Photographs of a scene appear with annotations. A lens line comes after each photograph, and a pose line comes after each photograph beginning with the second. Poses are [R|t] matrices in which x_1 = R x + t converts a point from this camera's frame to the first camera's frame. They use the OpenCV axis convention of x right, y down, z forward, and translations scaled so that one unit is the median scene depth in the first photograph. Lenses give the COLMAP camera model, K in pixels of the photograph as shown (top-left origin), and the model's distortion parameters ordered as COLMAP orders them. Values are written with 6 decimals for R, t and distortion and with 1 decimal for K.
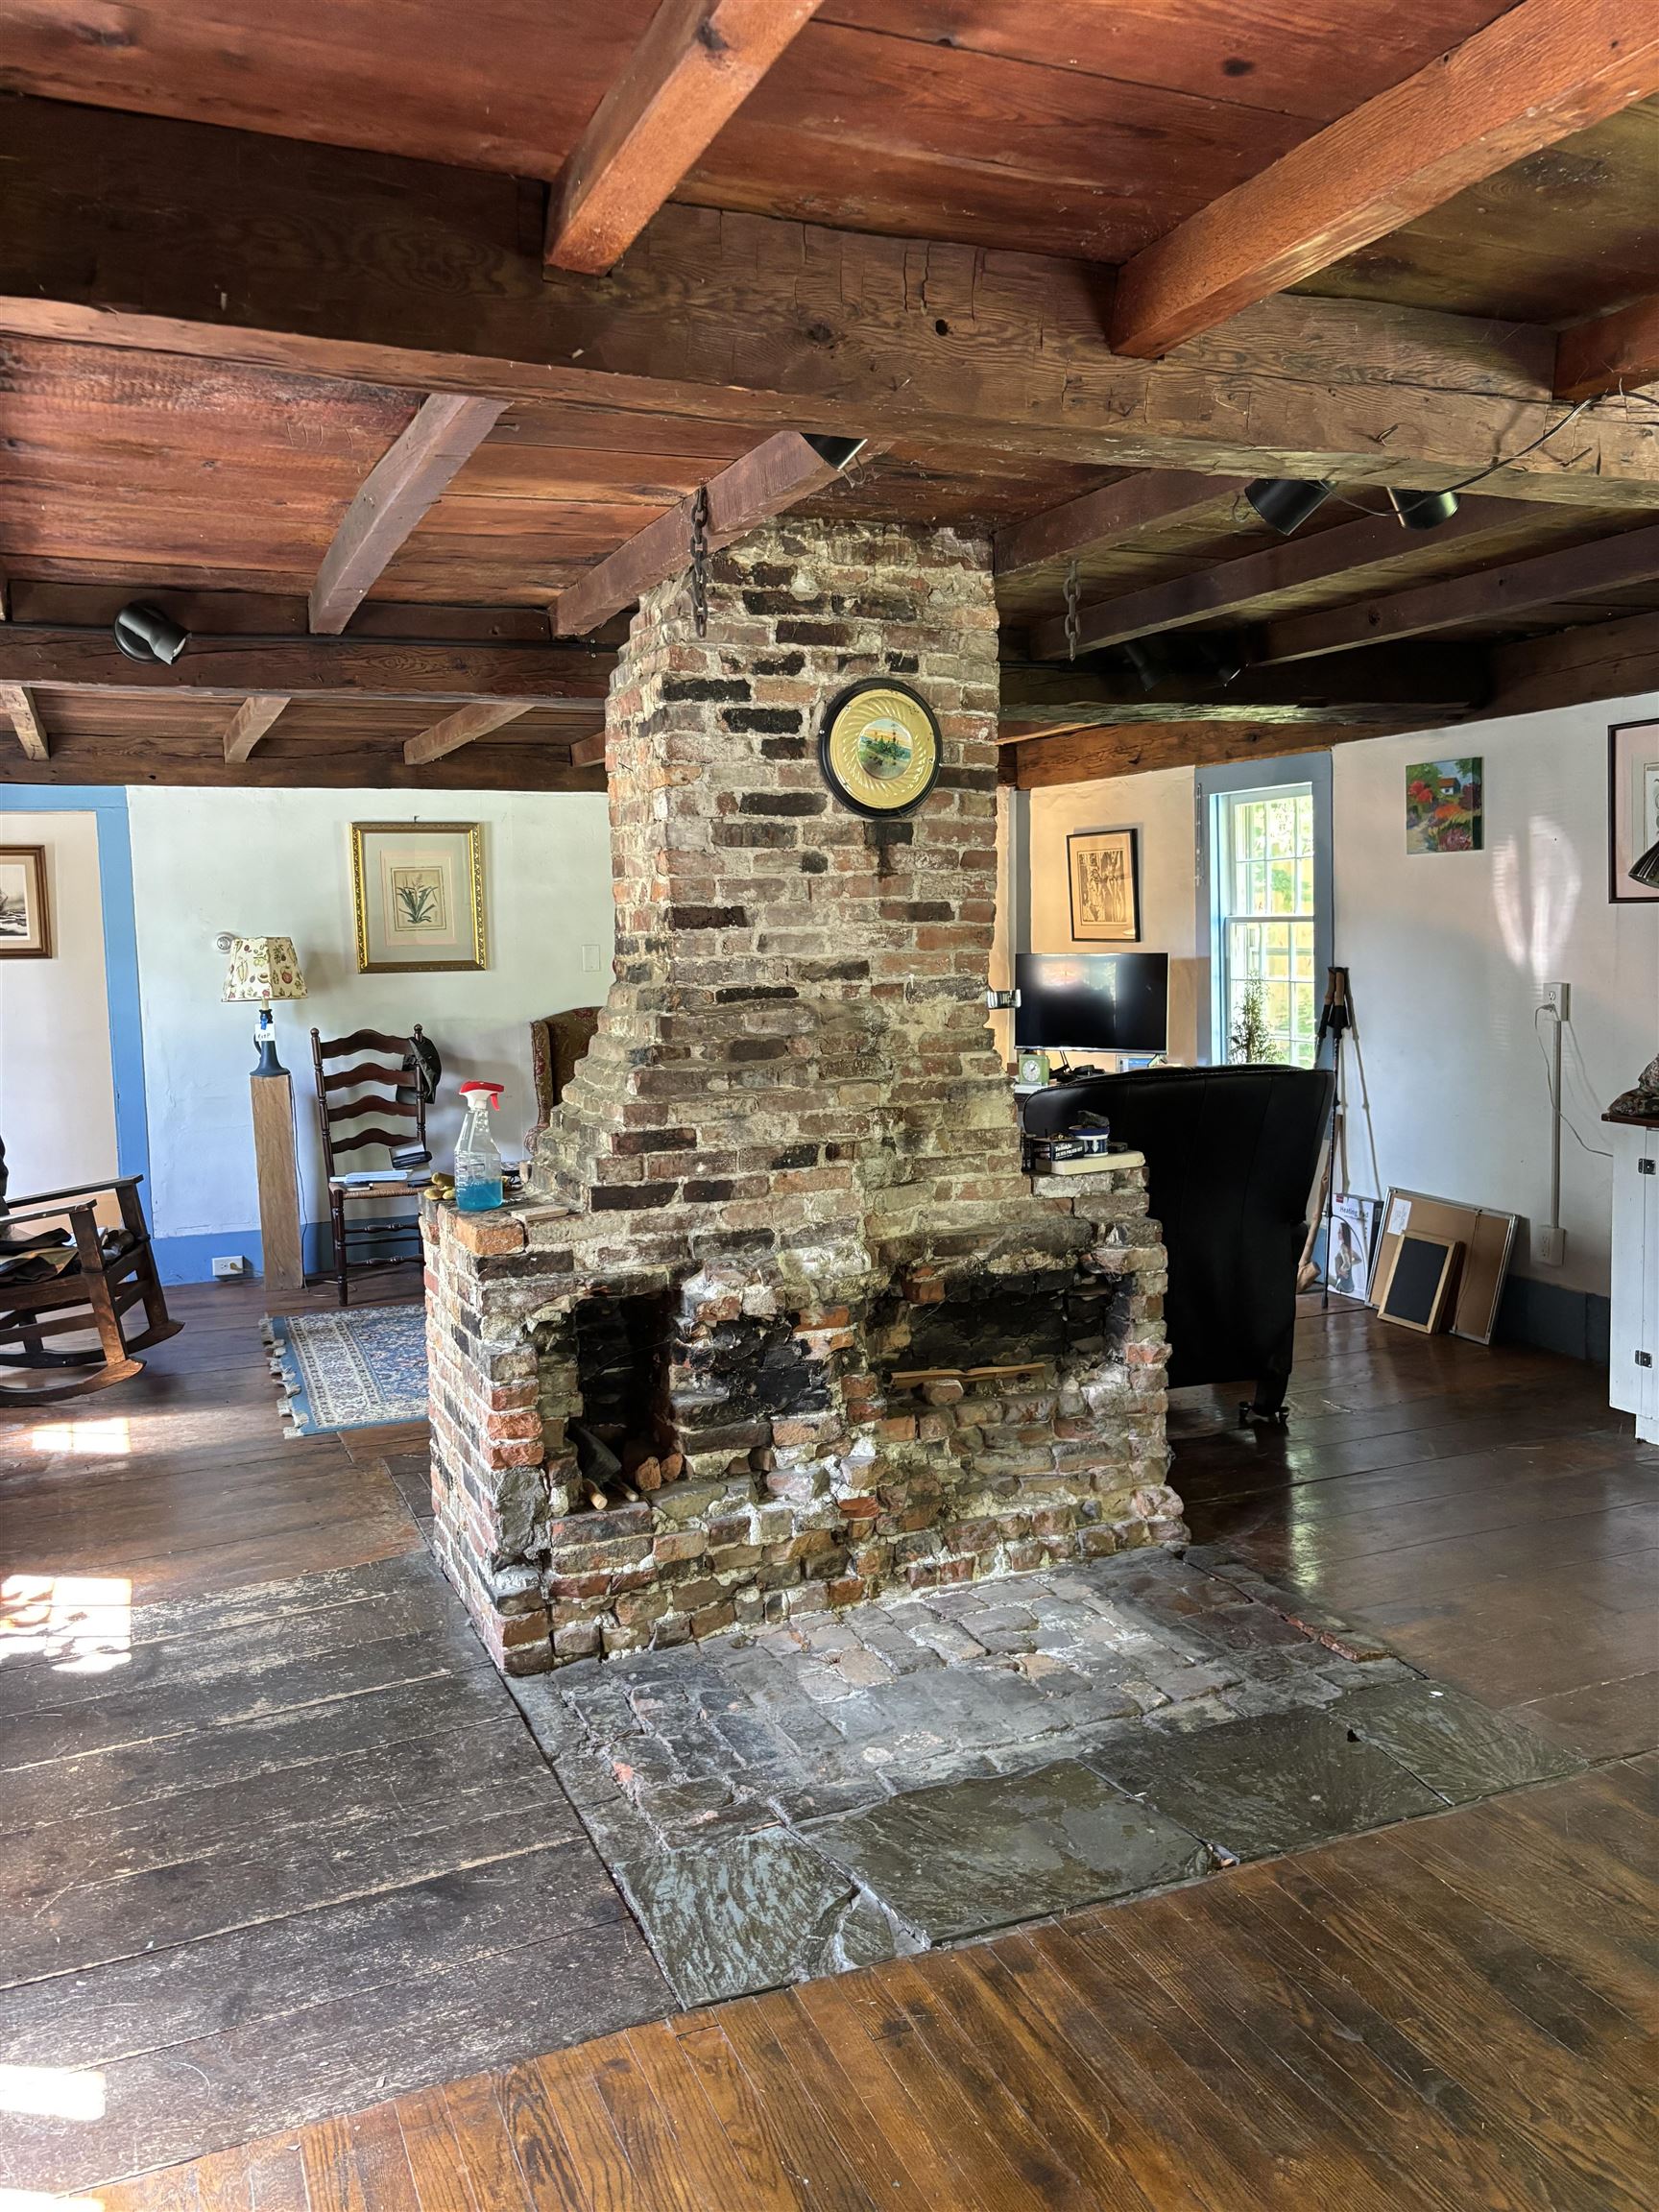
lens RADIAL K [[1675.3, 0, 819.6], [0, 1675.3, 1091.5], [0, 0, 1]] dist [0.075858, -0.077032]
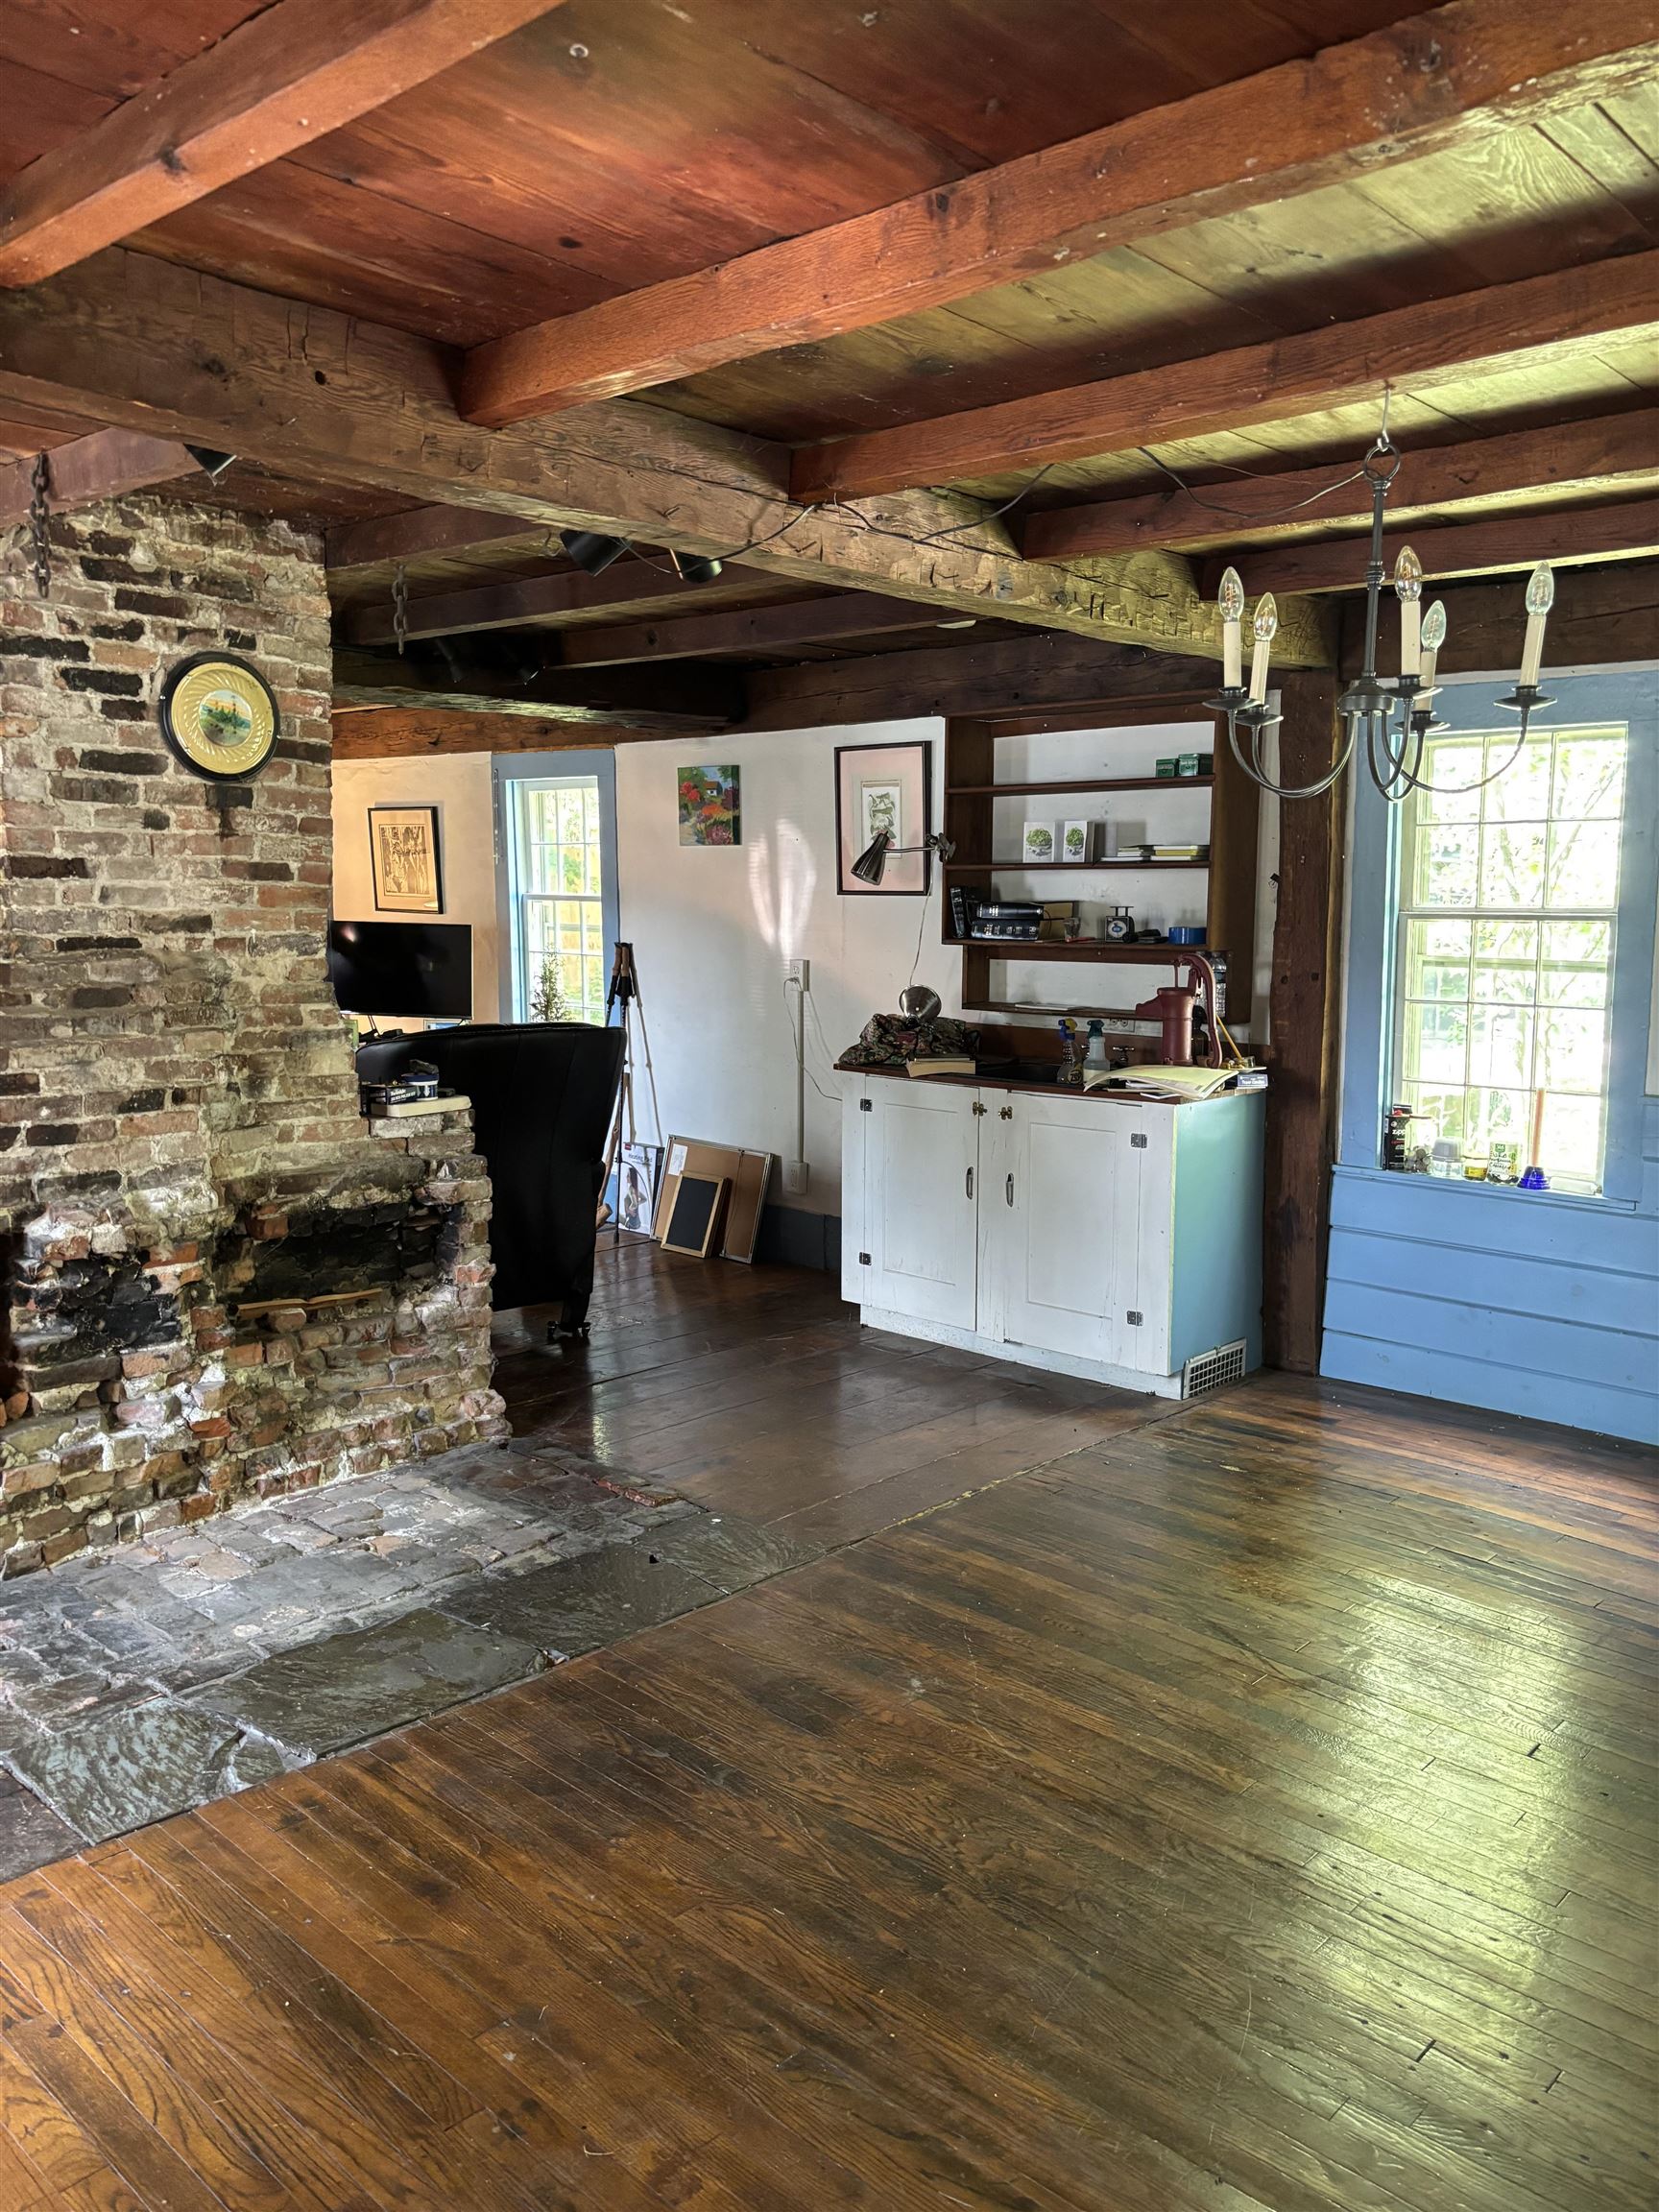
lens RADIAL K [[1702.8, 0, 917.7], [0, 1702.8, 1108.0], [0, 0, 1]] dist [-0.029117, -0.003596]
pose [[0.887079, -0.017978, 0.461268, -0.071760], [0.010418, 0.999767, 0.018929, 0.028789], [-0.461501, -0.011986, 0.887059, -0.162356]]
